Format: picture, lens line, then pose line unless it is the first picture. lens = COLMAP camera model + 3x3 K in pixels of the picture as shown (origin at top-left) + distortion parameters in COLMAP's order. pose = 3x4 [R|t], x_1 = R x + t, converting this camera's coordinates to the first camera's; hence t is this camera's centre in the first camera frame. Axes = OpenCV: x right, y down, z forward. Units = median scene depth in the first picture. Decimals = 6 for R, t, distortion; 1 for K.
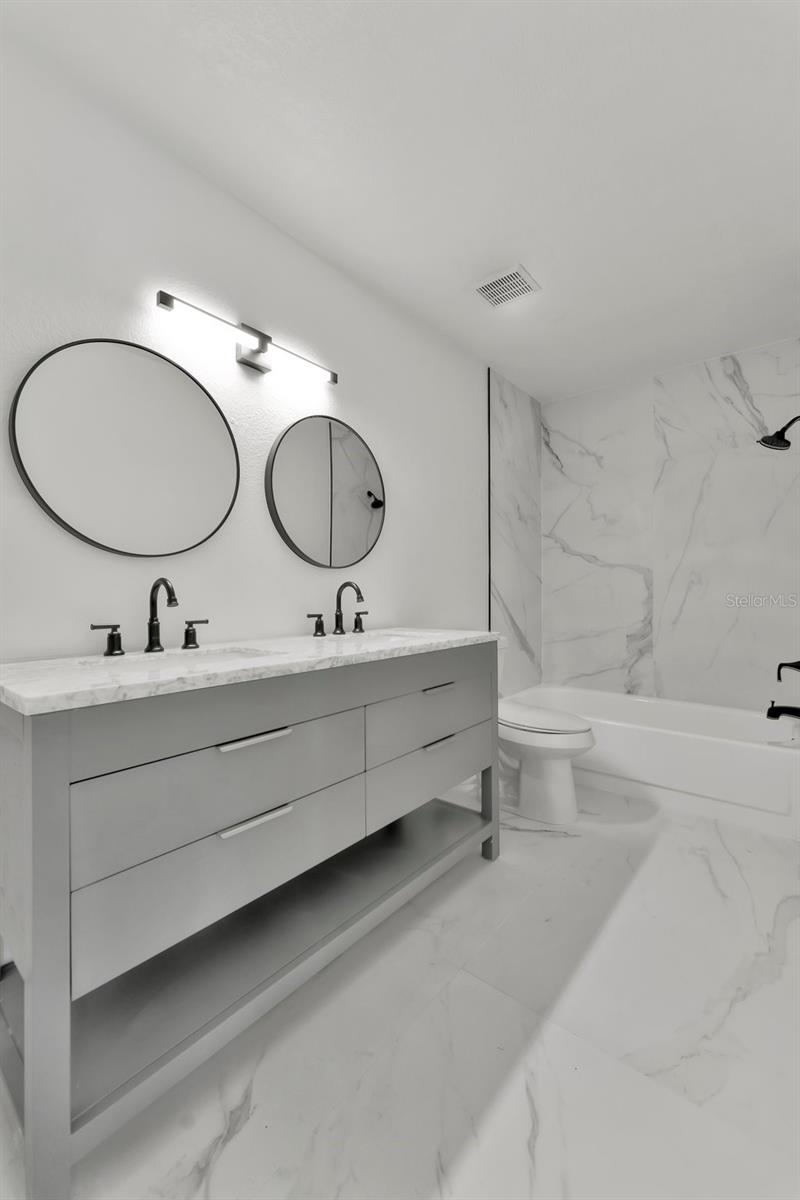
lens RADIAL K [[482.4, 0, 411.3], [0, 482.4, 600.2], [0, 0, 1]] dist [0.000141, -0.000085]
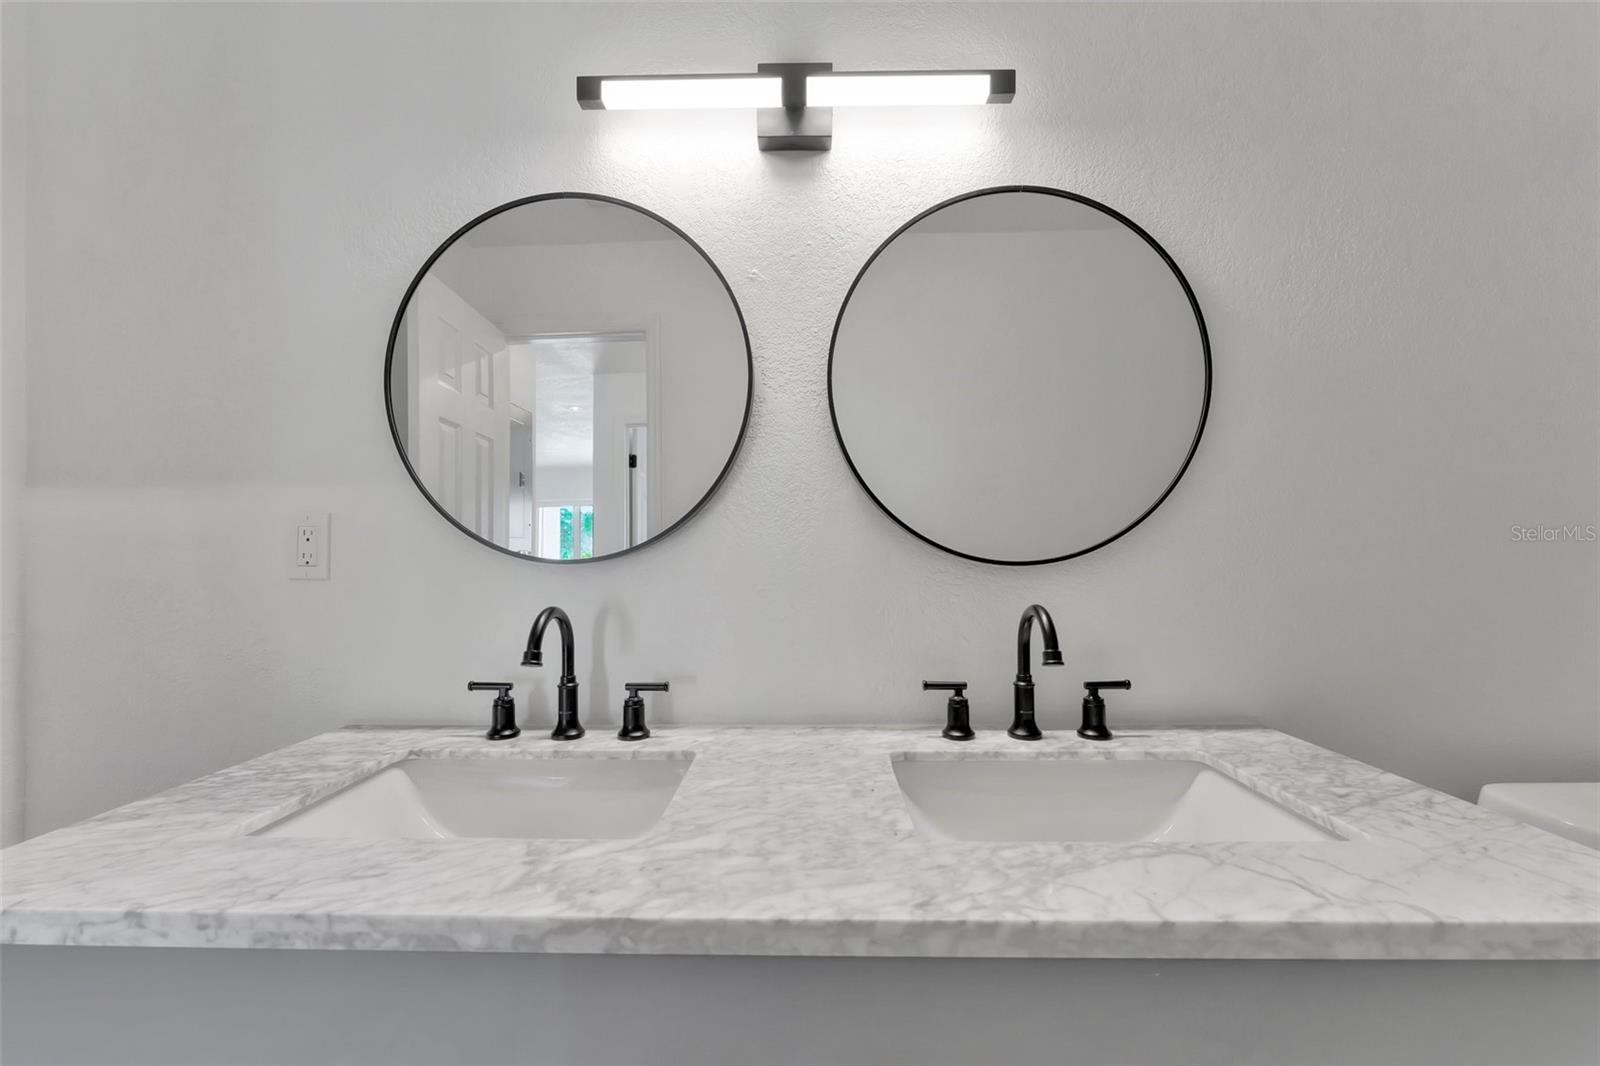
lens RADIAL K [[643.3, 0, 803.3], [0, 643.3, 545.7], [0, 0, 1]] dist [0.000141, -0.000085]
pose [[0.610817, -0.004226, -0.791760, 0.178895], [-0.010828, 0.999848, -0.013690, -0.087918], [0.791698, 0.016935, 0.610678, 0.647705]]
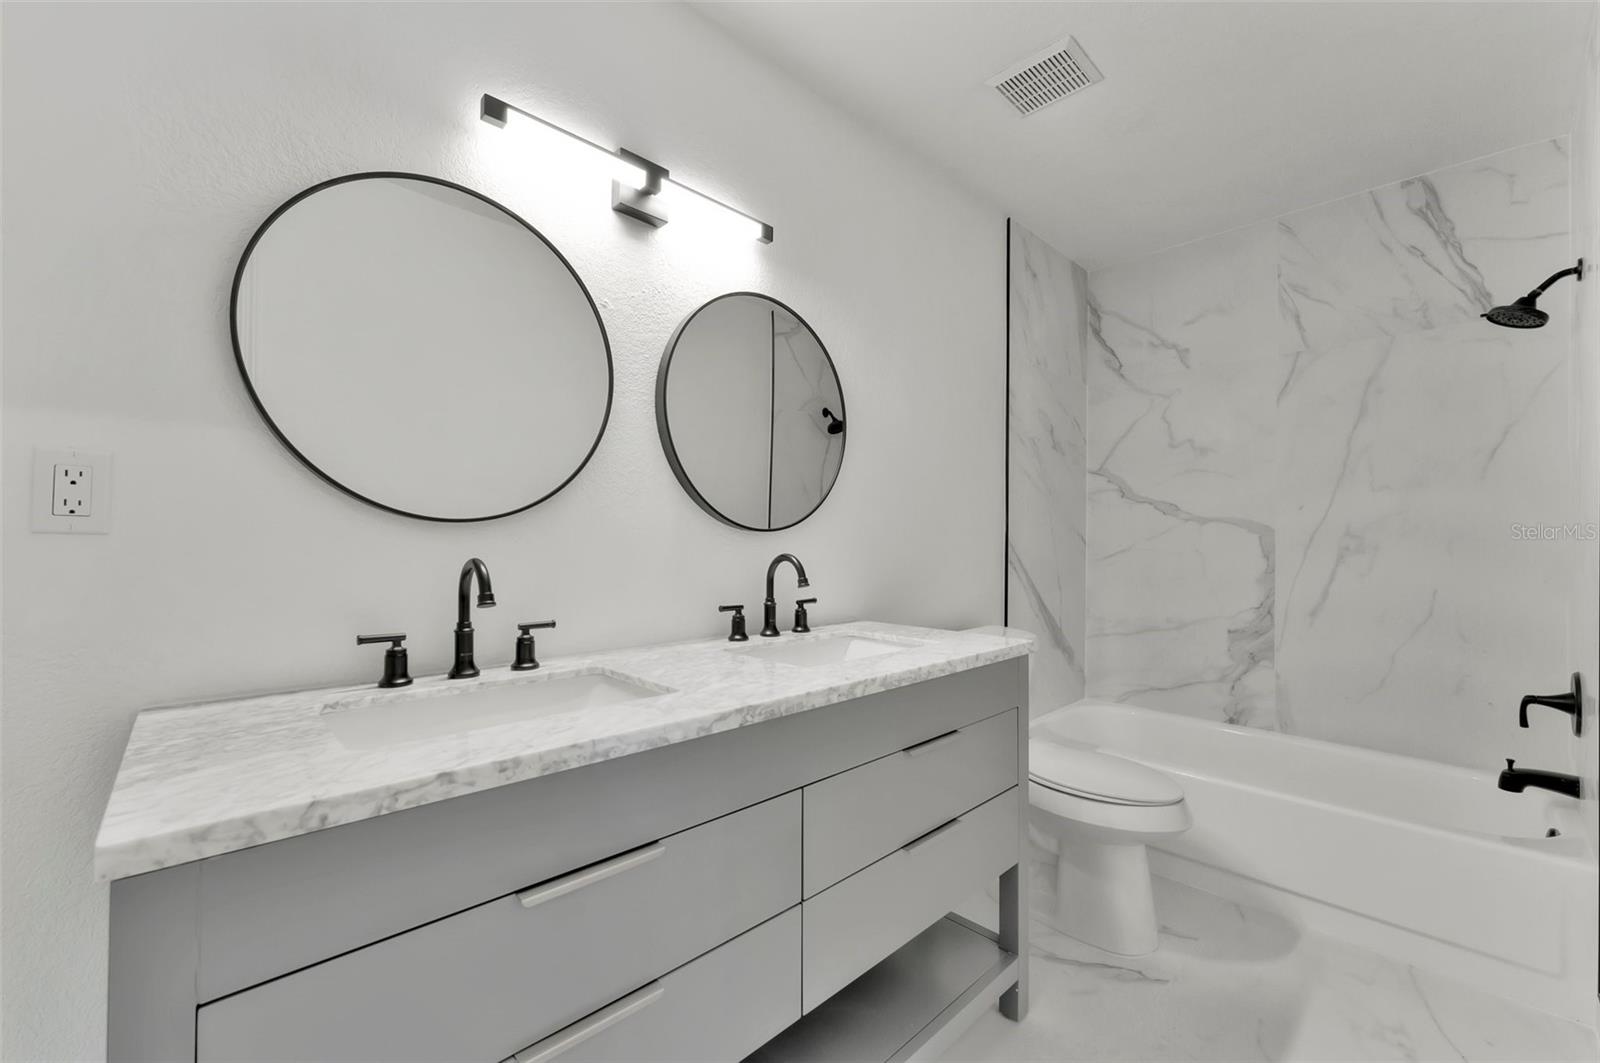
lens RADIAL K [[642.0, 0, 806.9], [0, 642.0, 538.5], [0, 0, 1]] dist [0.002169, -0.000350]
pose [[0.992668, 0.011624, -0.120310, -0.002418], [-0.013819, 0.999753, -0.017429, -0.051575], [0.120078, 0.018964, 0.992583, 0.201841]]
